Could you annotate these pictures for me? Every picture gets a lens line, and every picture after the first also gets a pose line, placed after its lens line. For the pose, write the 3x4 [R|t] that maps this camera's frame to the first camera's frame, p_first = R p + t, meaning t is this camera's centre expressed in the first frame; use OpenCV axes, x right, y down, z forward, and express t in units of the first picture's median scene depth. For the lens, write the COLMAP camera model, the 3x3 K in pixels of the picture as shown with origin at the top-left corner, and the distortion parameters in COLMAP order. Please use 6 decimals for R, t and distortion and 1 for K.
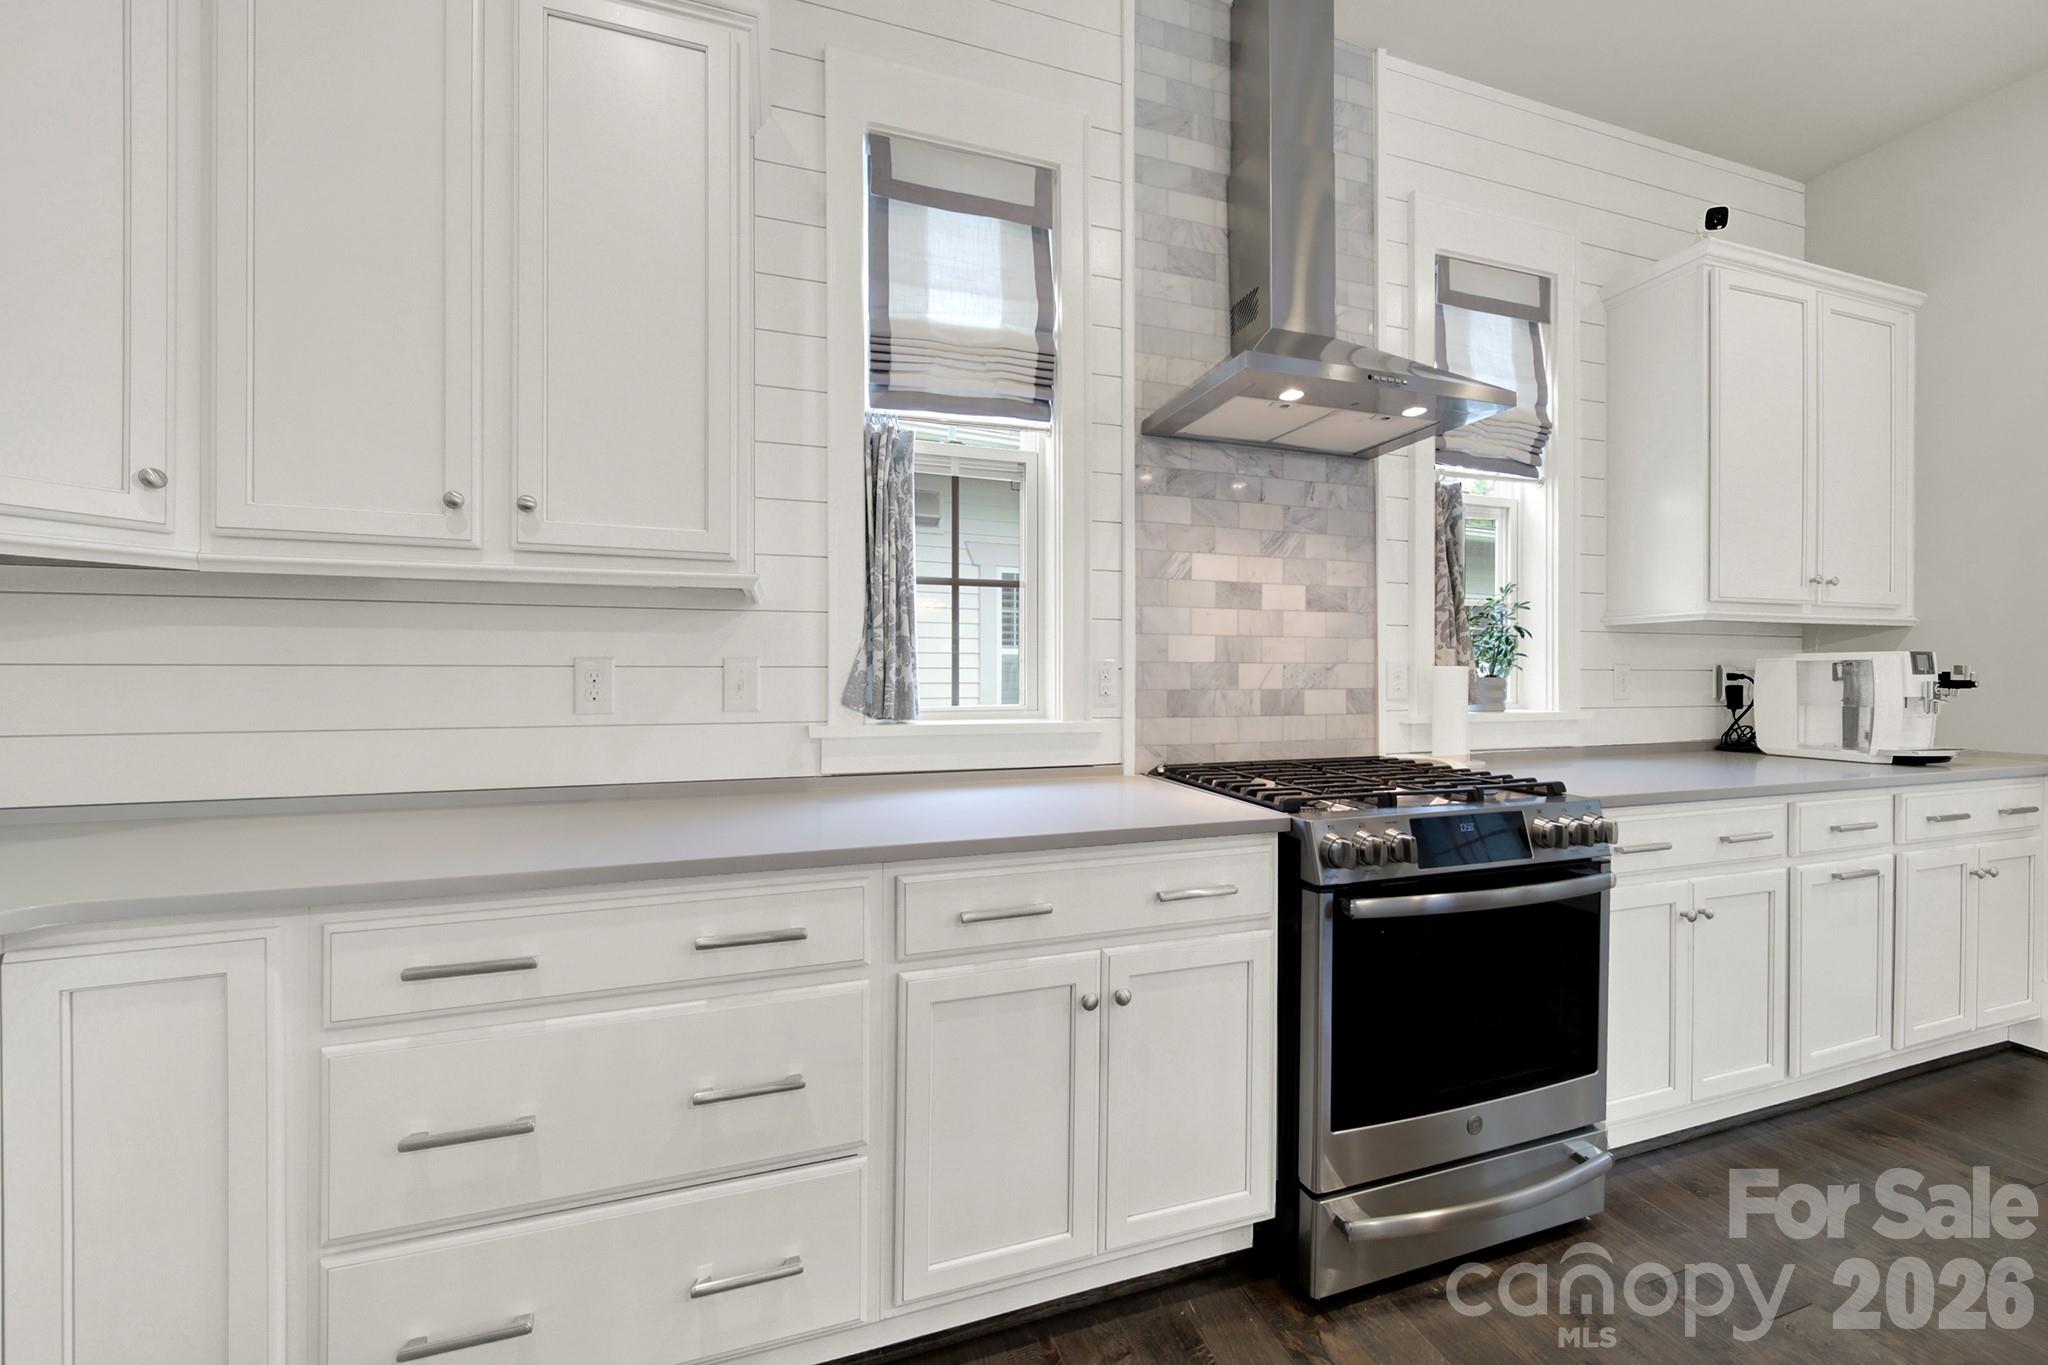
lens RADIAL K [[759.4, 0, 1020.6], [0, 759.4, 682.7], [0, 0, 1]] dist [0.000072, -0.000057]
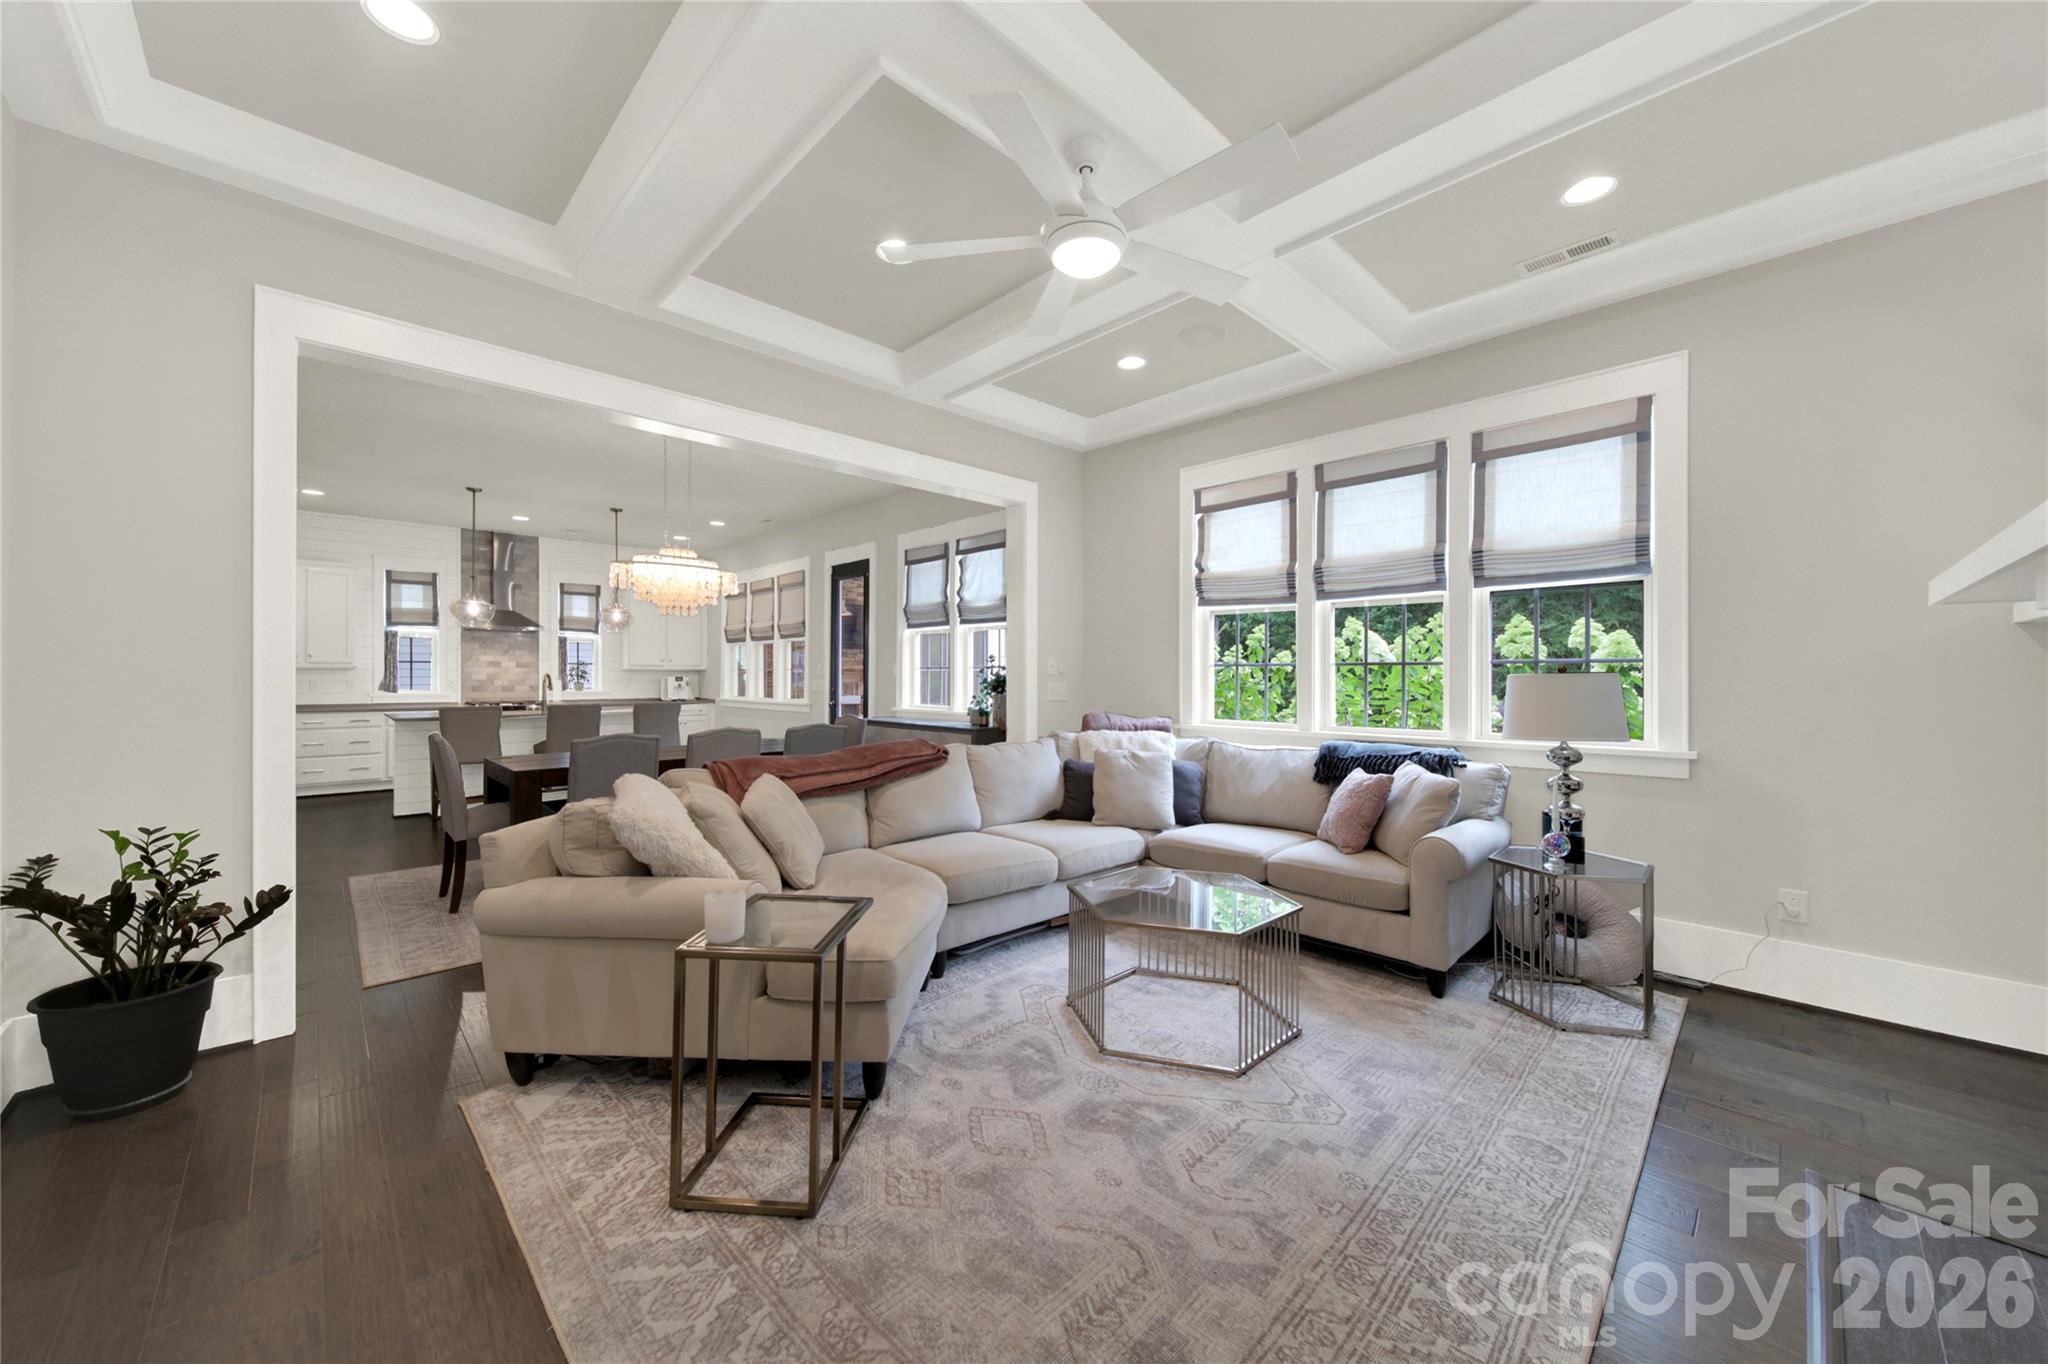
lens RADIAL K [[743.0, 0, 1021.5], [0, 743.0, 677.8], [0, 0, 1]] dist [0.000530, -0.000267]
pose [[0.897086, 0.000798, 0.441856, 1.209374], [0.001795, 0.999984, -0.005450, -0.008268], [-0.441853, 0.005683, 0.897070, -4.533752]]
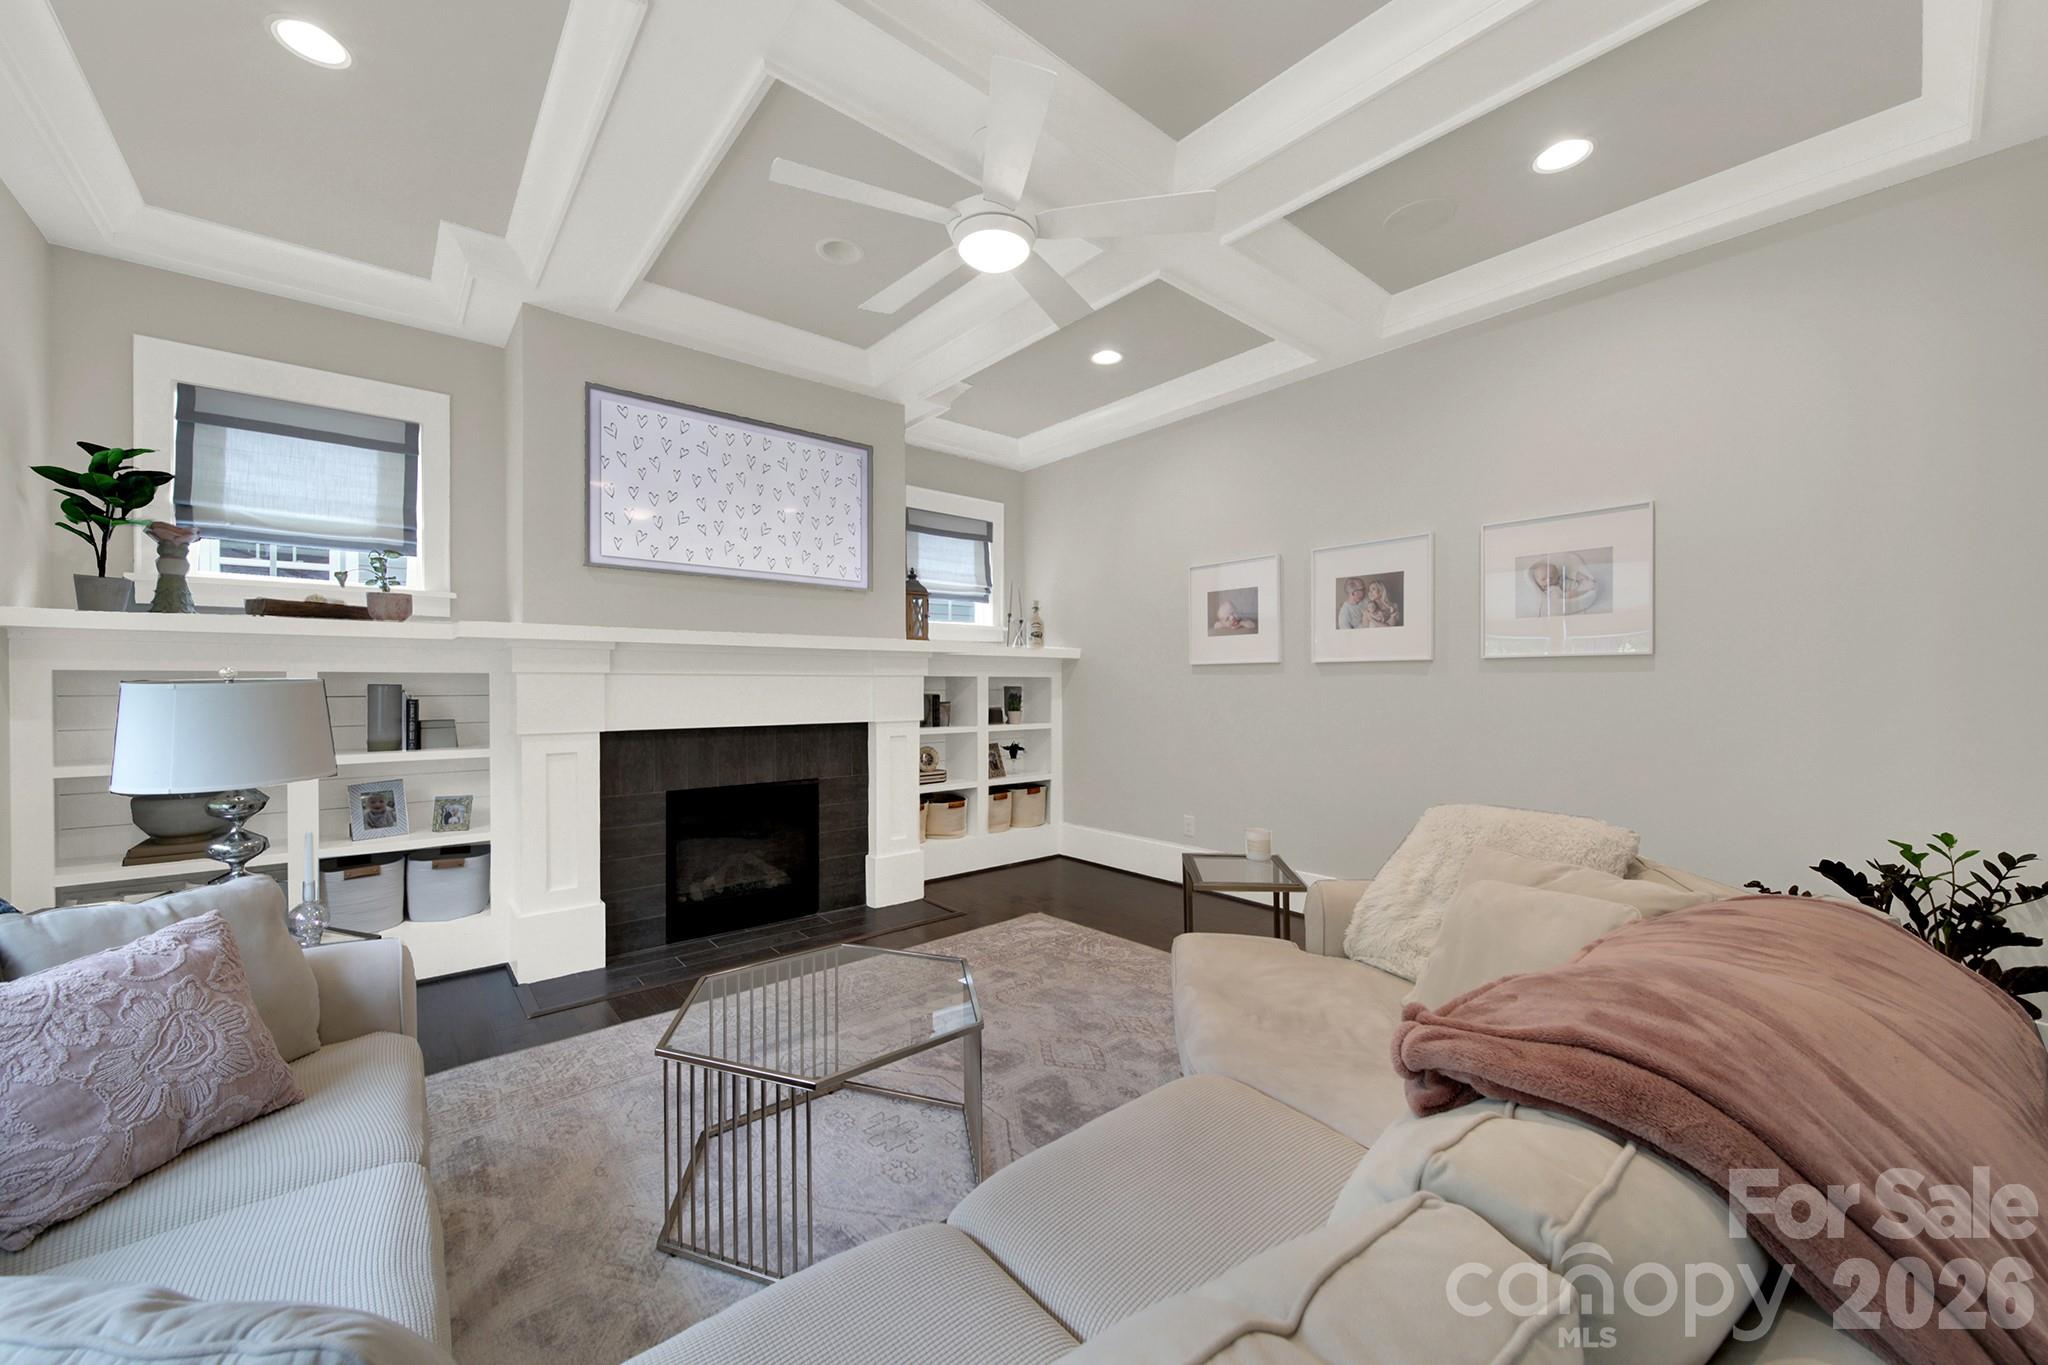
lens RADIAL K [[763.7, 0, 1016.4], [0, 763.7, 686.5], [0, 0, 1]] dist [0.000800, 0.000033]
pose [[-0.925044, 0.001767, -0.379857, 2.231887], [-0.003109, 0.999920, 0.012223, -0.028827], [0.379848, 0.012488, -0.924964, -2.429676]]
